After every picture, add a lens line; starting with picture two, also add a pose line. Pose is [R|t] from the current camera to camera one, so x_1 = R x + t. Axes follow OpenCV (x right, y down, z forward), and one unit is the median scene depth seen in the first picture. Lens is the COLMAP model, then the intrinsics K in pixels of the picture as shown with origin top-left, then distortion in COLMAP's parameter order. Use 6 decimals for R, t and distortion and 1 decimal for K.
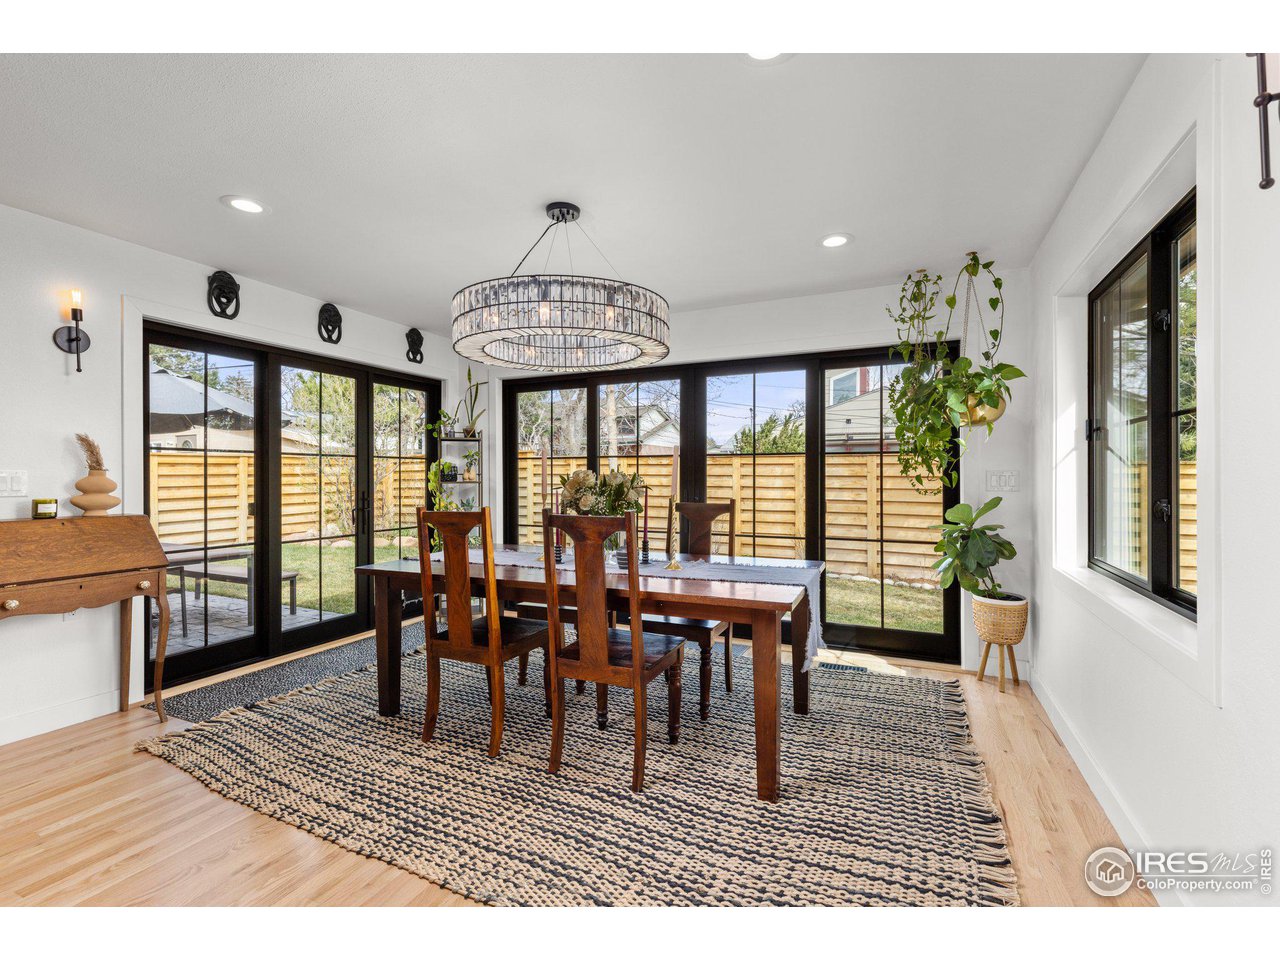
lens RADIAL K [[569.4, 0, 645.3], [0, 569.4, 475.5], [0, 0, 1]] dist [0.003537, -0.000111]
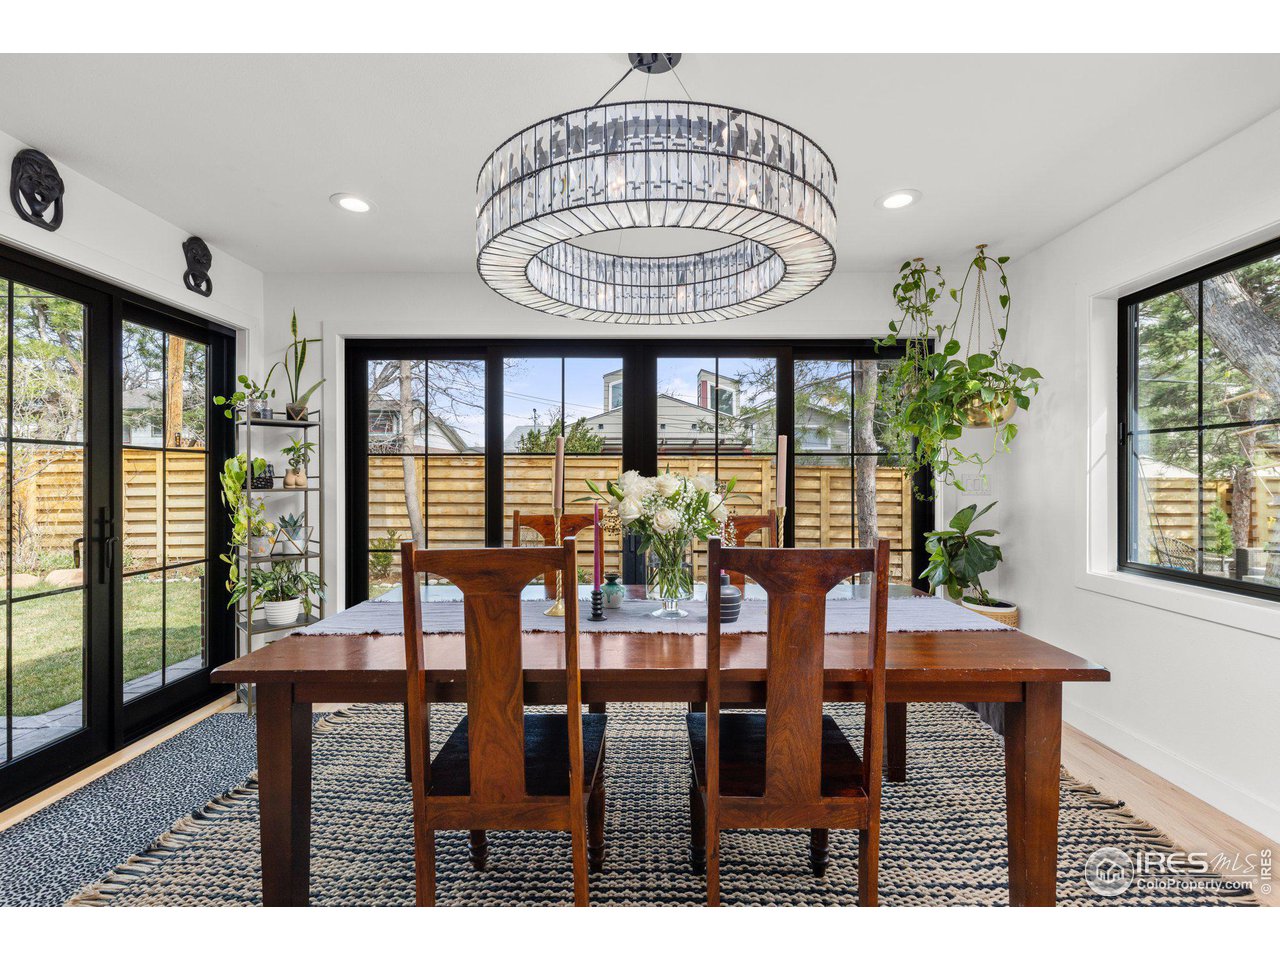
lens RADIAL K [[569.4, 0, 638.0], [0, 569.4, 474.5], [0, 0, 1]] dist [0.003537, -0.000111]
pose [[0.907670, 0.003636, 0.419669, -0.233431], [-0.000442, 0.999970, -0.007708, -0.000285], [-0.419685, 0.006811, 0.907644, 0.251449]]
